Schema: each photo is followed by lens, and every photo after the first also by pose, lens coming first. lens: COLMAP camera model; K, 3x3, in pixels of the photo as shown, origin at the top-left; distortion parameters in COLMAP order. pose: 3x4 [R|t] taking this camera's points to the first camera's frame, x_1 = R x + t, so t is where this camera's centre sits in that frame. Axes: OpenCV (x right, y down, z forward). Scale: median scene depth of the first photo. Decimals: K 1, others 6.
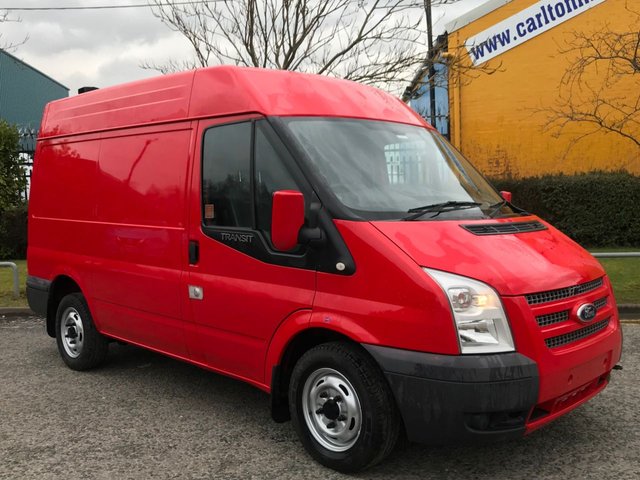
lens RADIAL K [[663.7, 0, 322.8], [0, 663.7, 241.9], [0, 0, 1]] dist [0.034963, 0.000000]
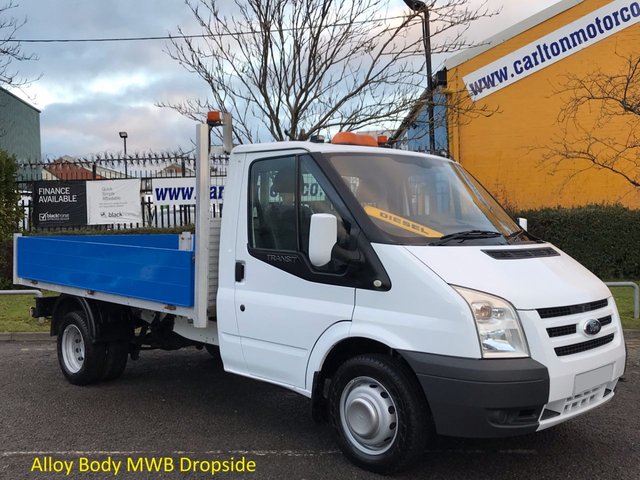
lens RADIAL K [[734.0, 0, 317.7], [0, 734.0, 239.8], [0, 0, 1]] dist [0.040195, 0.000000]
pose [[0.999861, 0.004253, 0.016124, -0.030000], [-0.003462, 0.998801, -0.048825, 0.004515], [-0.016312, 0.048763, 0.998677, -0.121497]]
